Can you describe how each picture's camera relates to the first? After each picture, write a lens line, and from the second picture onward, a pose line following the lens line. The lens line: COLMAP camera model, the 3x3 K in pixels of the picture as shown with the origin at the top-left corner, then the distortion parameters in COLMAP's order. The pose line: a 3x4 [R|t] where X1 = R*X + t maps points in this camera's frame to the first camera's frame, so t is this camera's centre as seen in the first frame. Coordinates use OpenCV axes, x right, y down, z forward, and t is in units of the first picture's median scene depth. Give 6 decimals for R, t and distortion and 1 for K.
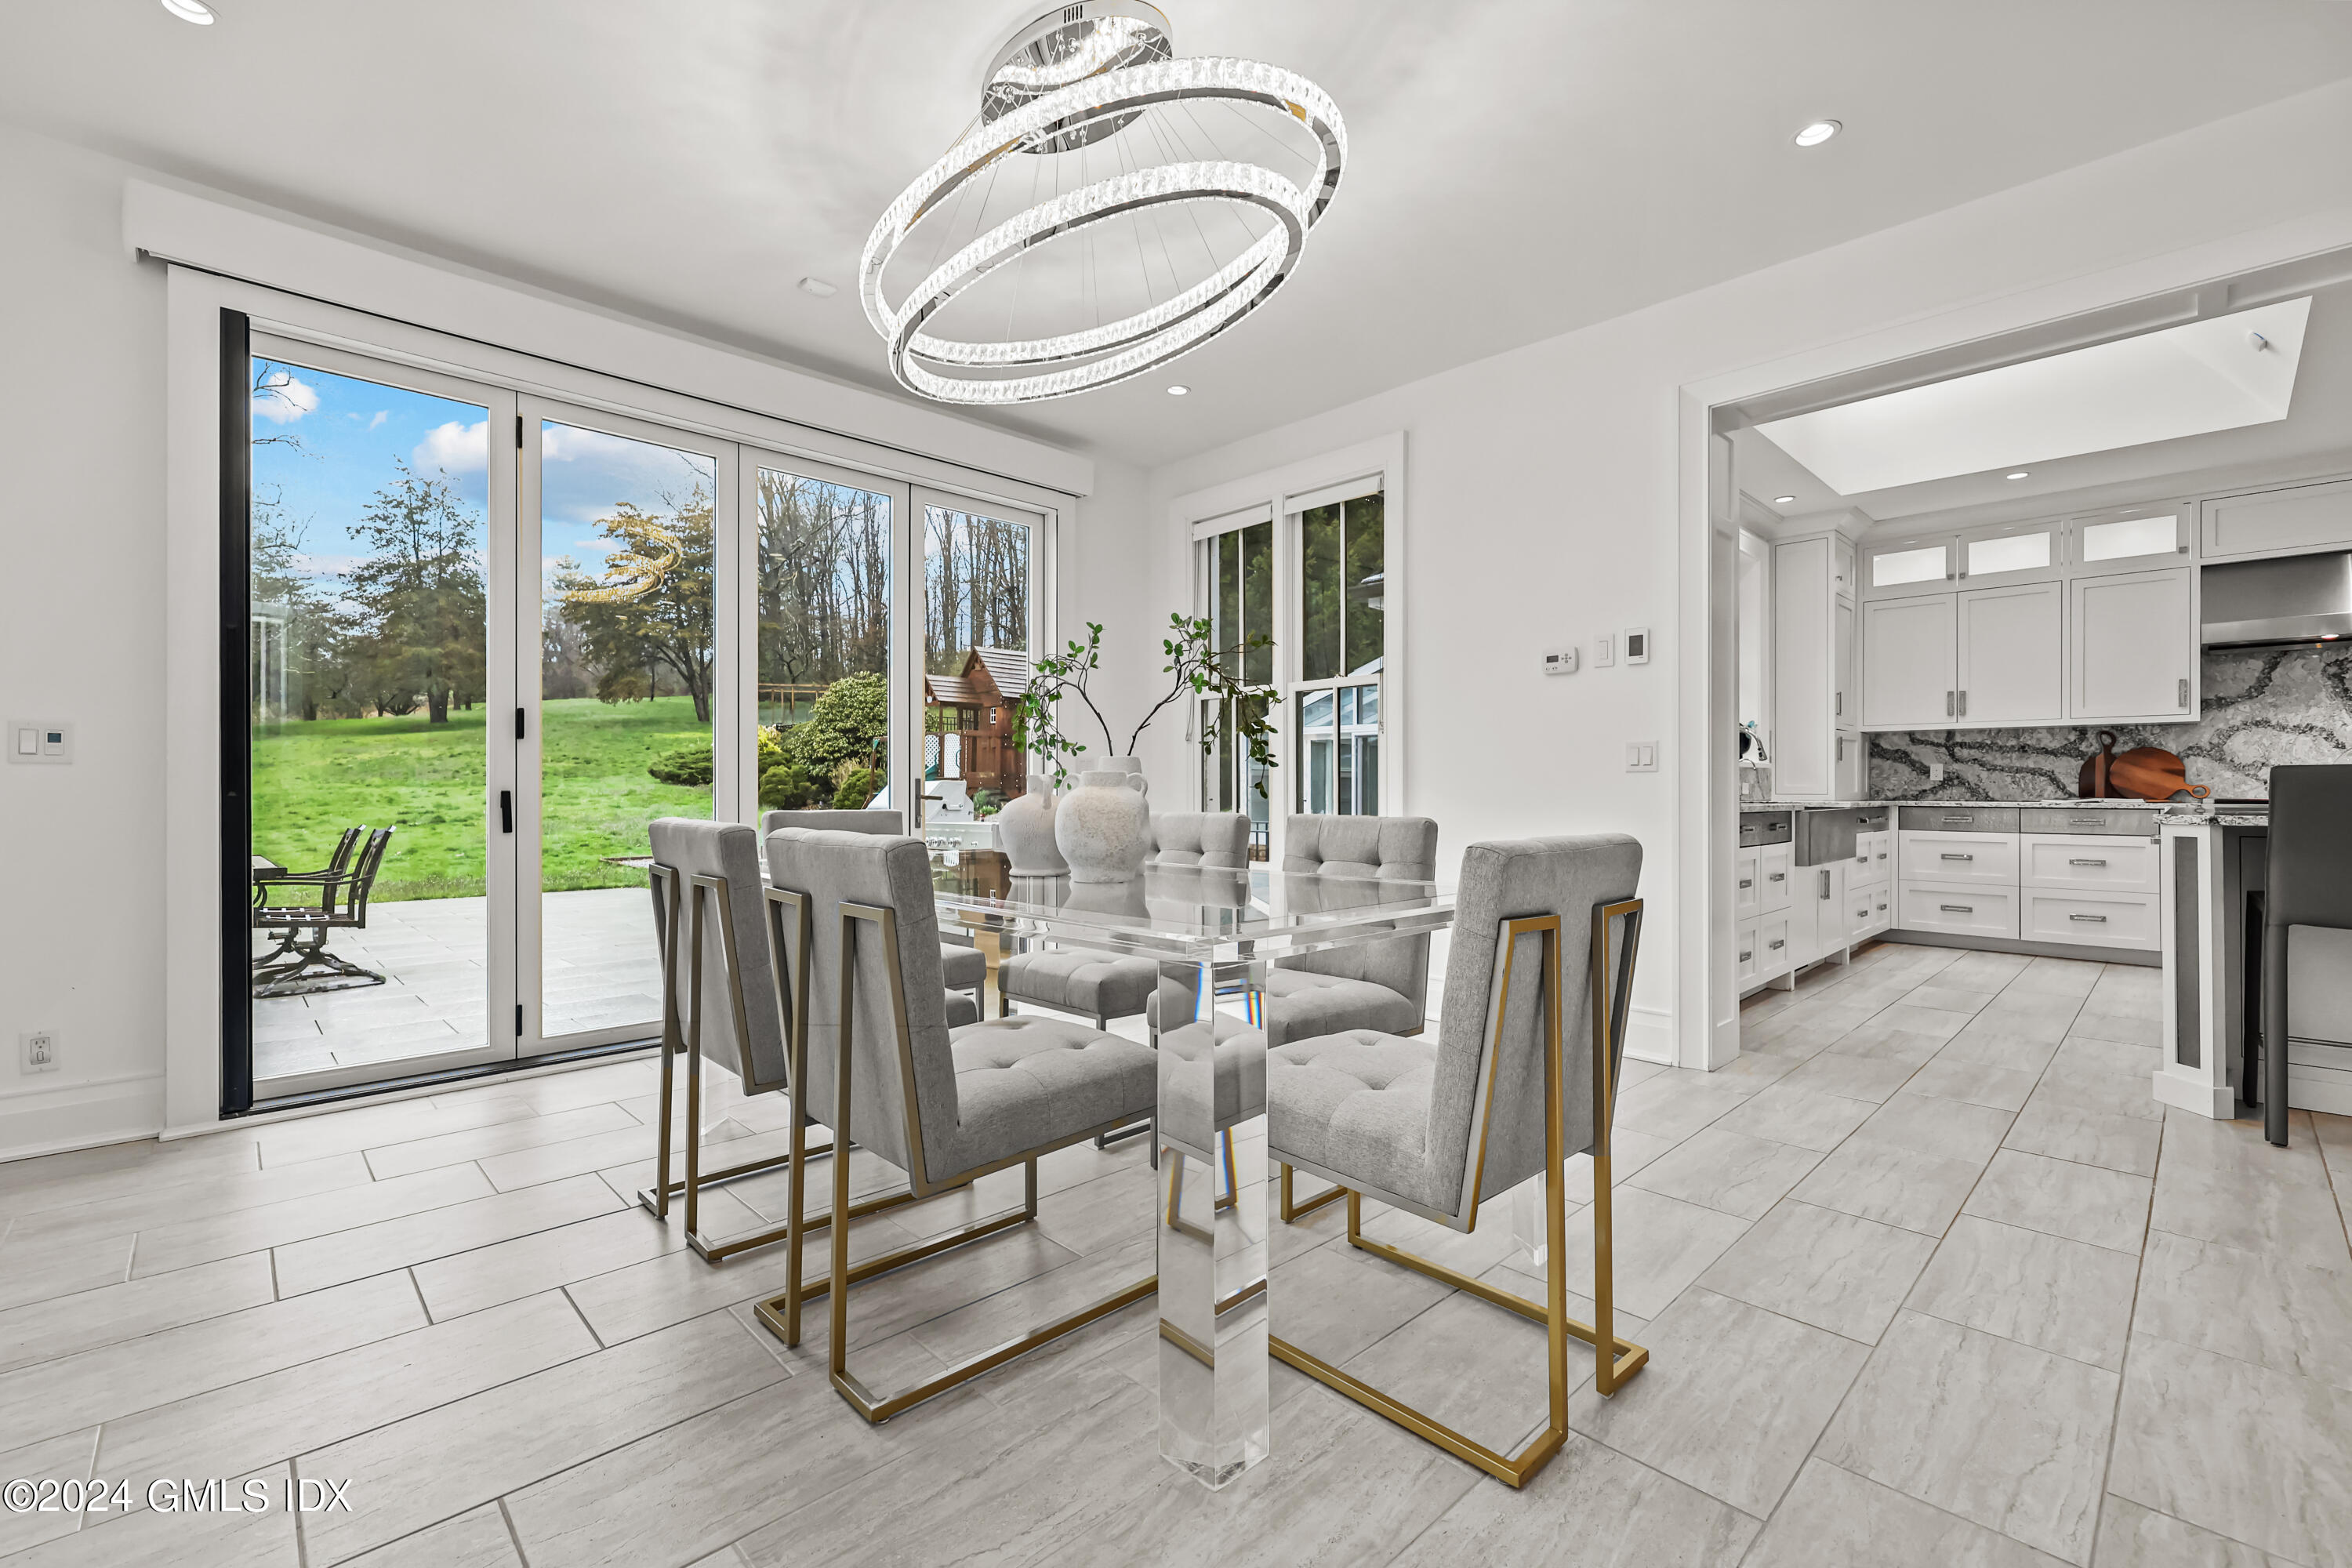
lens RADIAL K [[1009.6, 0, 1176.0], [0, 1009.6, 784.0], [0, 0, 1]] dist [-0.000072, -0.000111]
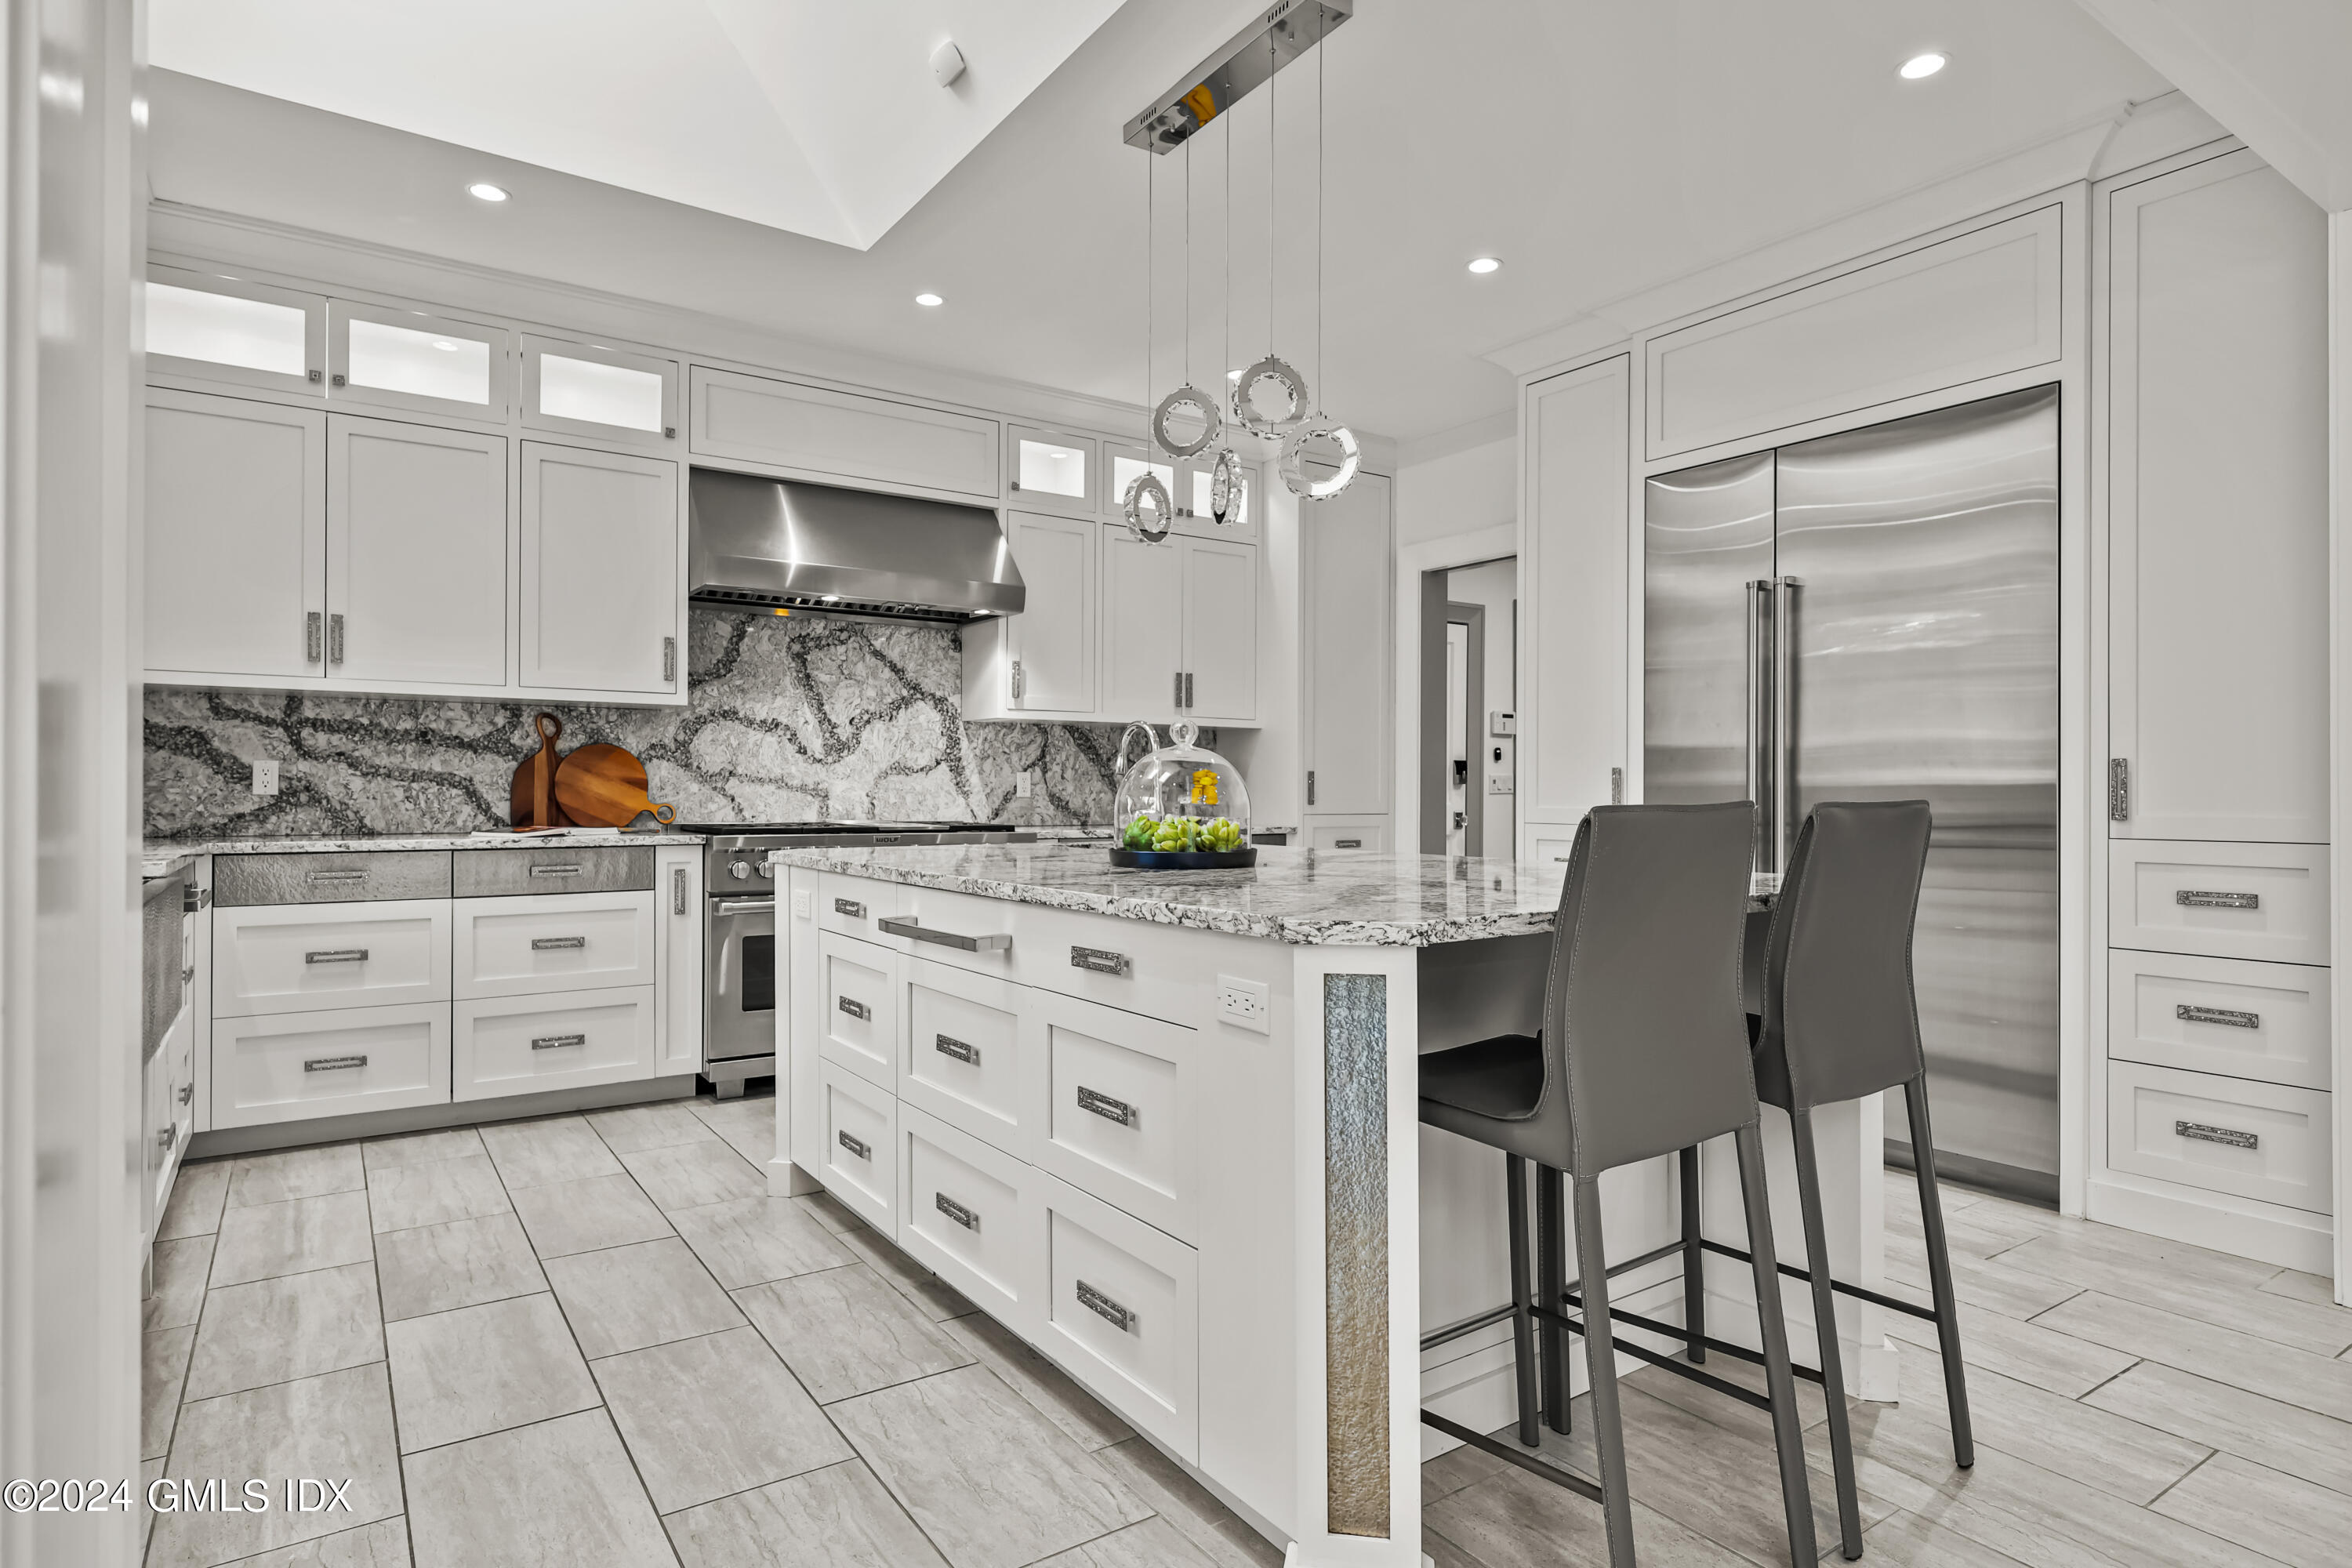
lens RADIAL K [[1278.9, 0, 1176.0], [0, 1278.9, 784.0], [0, 0, 1]] dist [0.002195, -0.000090]
pose [[0.155867, 0.003982, 0.987770, 0.233743], [-0.007865, 0.999965, -0.002790, -0.011229], [-0.987747, -0.007334, 0.155892, 0.512563]]
